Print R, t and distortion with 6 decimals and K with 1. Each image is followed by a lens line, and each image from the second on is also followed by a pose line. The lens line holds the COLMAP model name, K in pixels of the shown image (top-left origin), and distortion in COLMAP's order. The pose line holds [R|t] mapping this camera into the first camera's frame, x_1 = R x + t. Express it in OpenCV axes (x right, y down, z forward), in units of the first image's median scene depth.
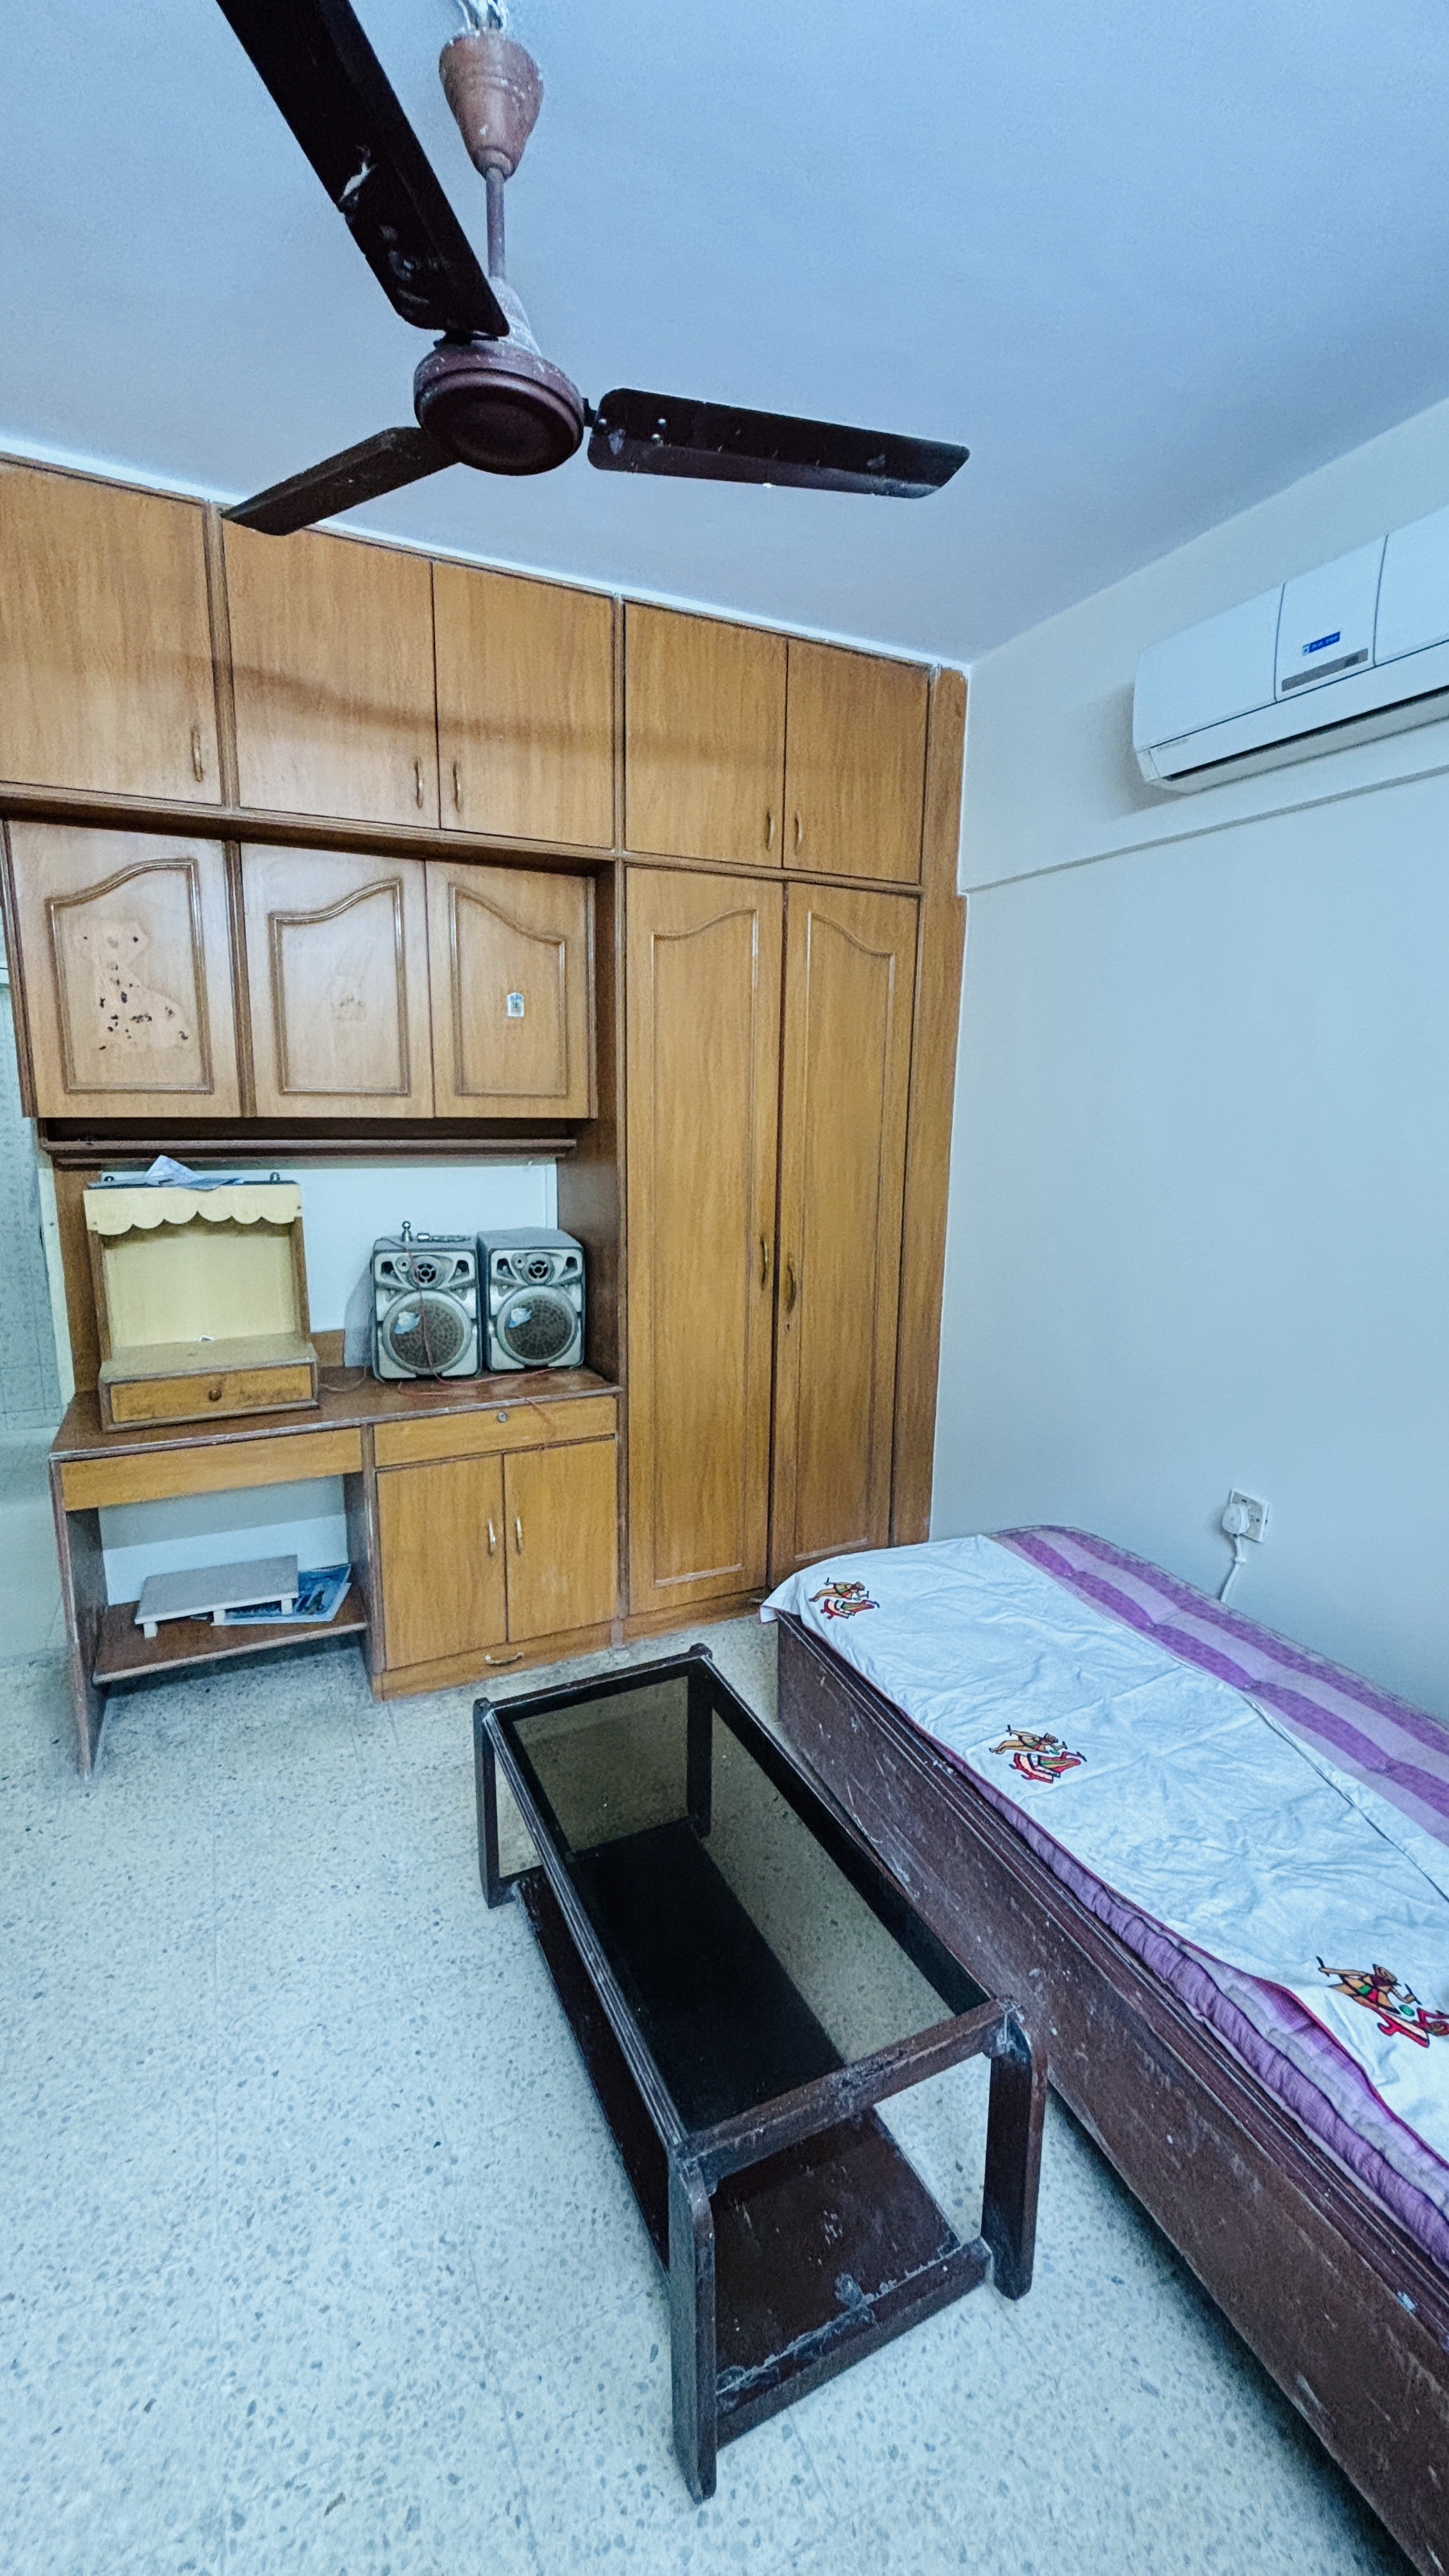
lens RADIAL K [[1035.6, 0, 730.2], [0, 1035.6, 1282.9], [0, 0, 1]] dist [-0.001655, -0.000041]
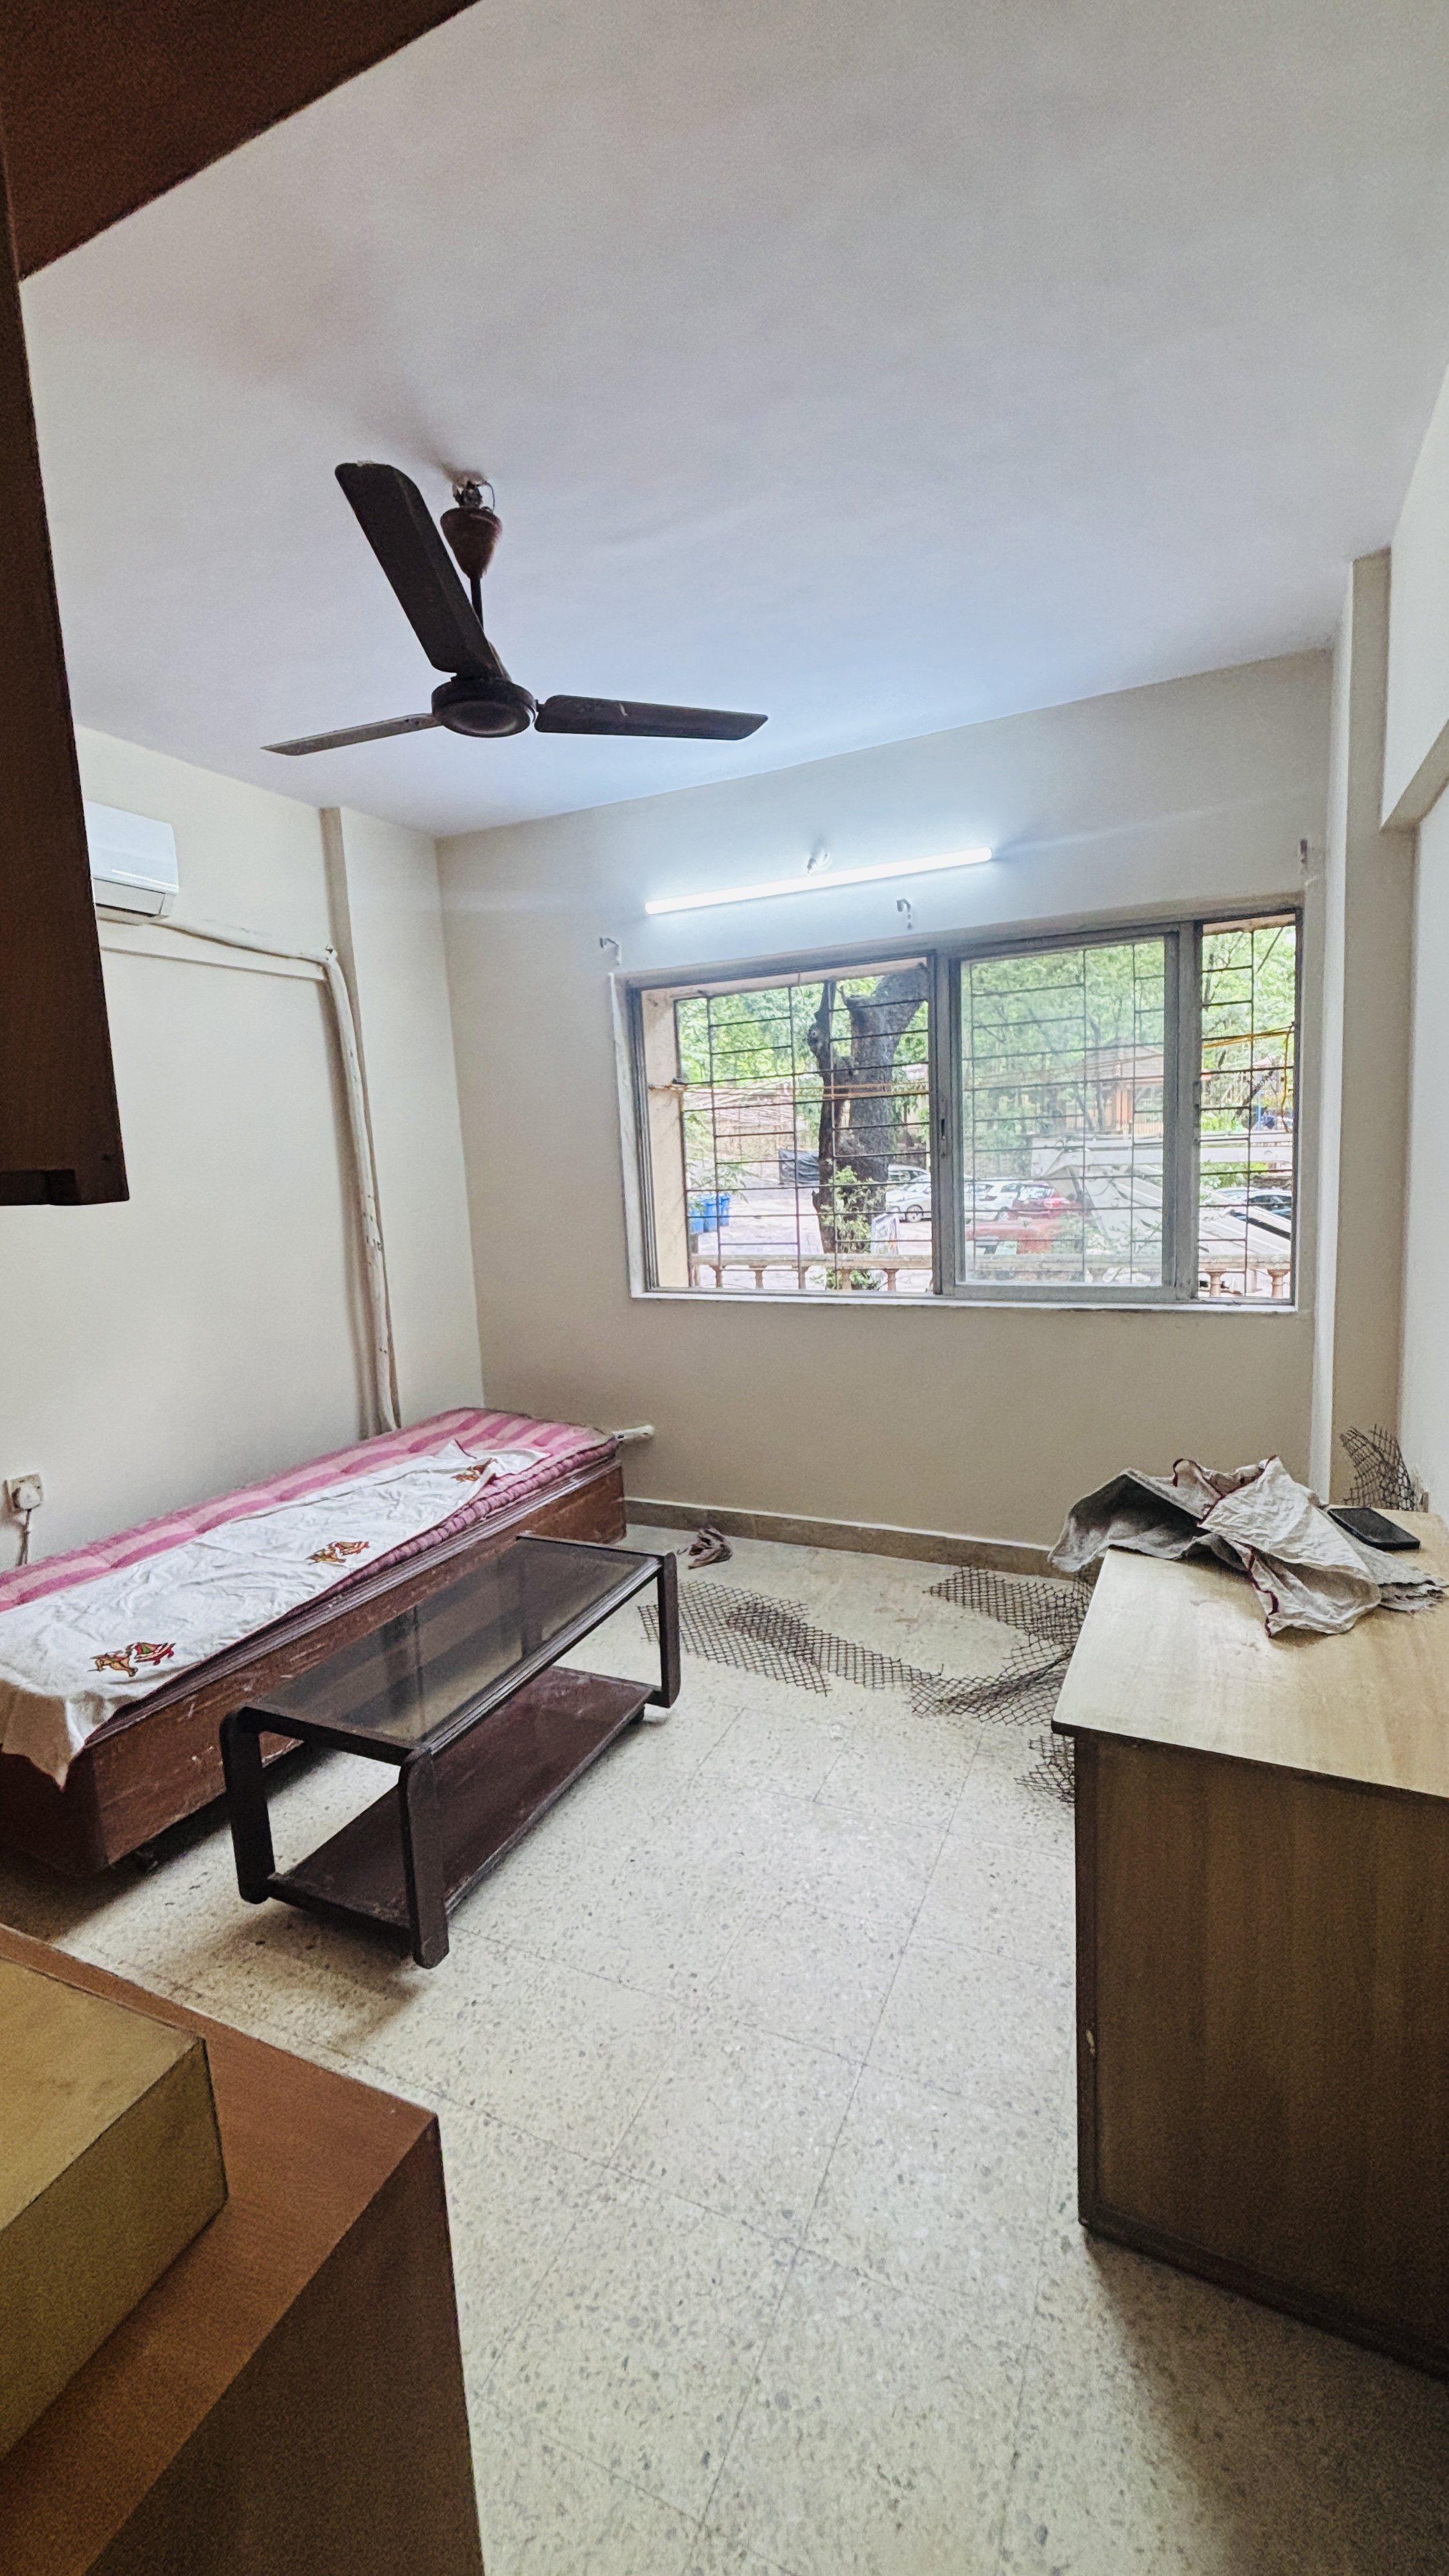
lens RADIAL K [[1035.6, 0, 729.1], [0, 1035.6, 1287.9], [0, 0, 1]] dist [-0.001655, -0.000041]
pose [[-0.648320, -0.085797, 0.756518, -1.060893], [0.173758, 0.950736, 0.256730, -0.196275], [-0.741275, 0.297894, -0.601473, 1.169669]]
